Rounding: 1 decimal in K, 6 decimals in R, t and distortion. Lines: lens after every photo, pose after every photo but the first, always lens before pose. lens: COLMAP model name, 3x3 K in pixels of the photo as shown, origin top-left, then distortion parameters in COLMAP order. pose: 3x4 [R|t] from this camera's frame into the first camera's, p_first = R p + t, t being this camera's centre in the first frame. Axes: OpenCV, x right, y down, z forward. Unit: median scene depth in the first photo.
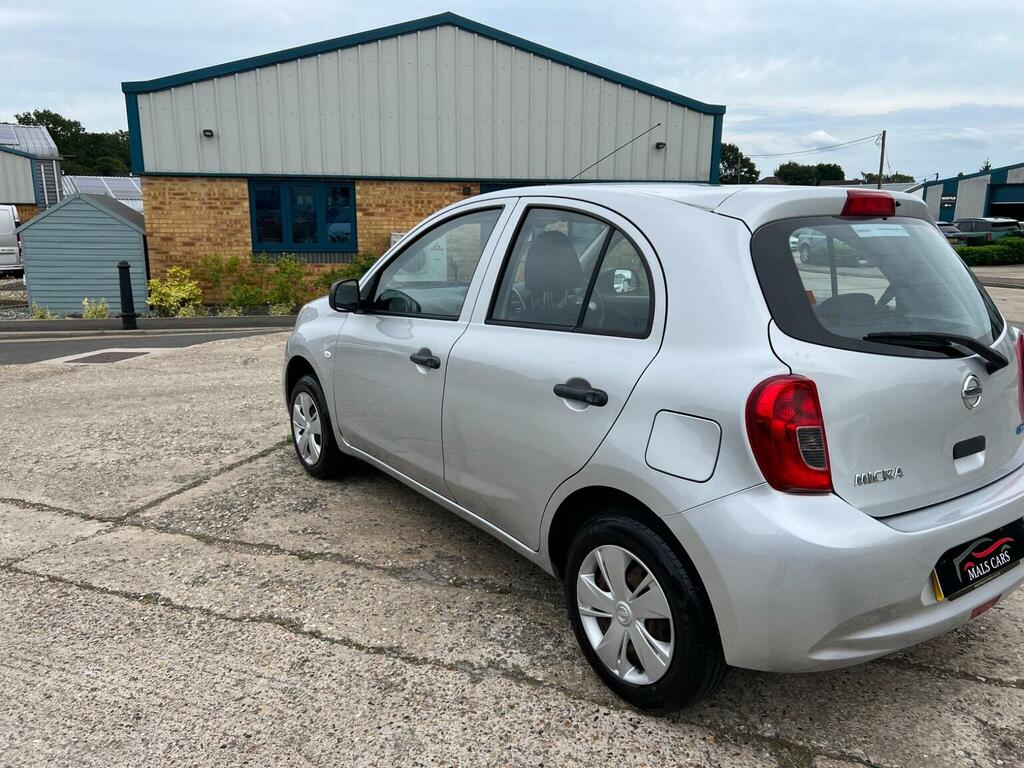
lens RADIAL K [[724.1, 0, 512.0], [0, 724.1, 384.0], [0, 0, 1]] dist [0.005265, -0.003464]
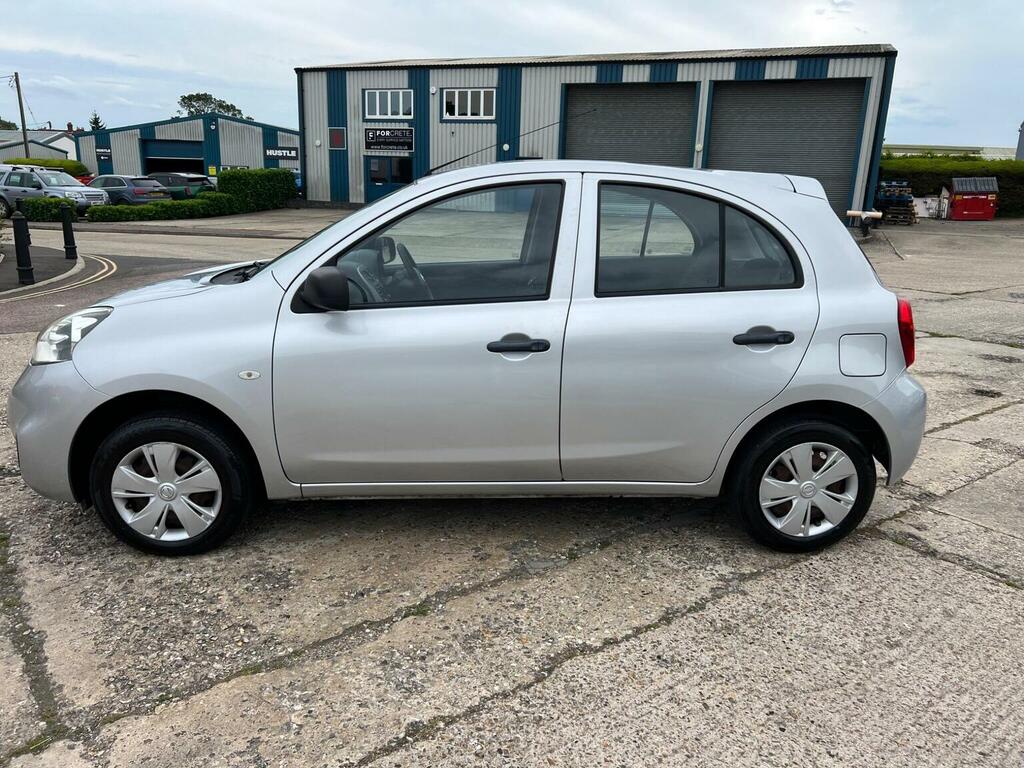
lens RADIAL K [[724.1, 0, 512.0], [0, 724.1, 384.0], [0, 0, 1]] dist [0.005265, -0.003464]
pose [[0.584891, -0.216186, 0.781771, -0.911768], [0.167641, 0.975236, 0.144263, -0.127775], [-0.793599, 0.046679, 0.606648, 0.459785]]
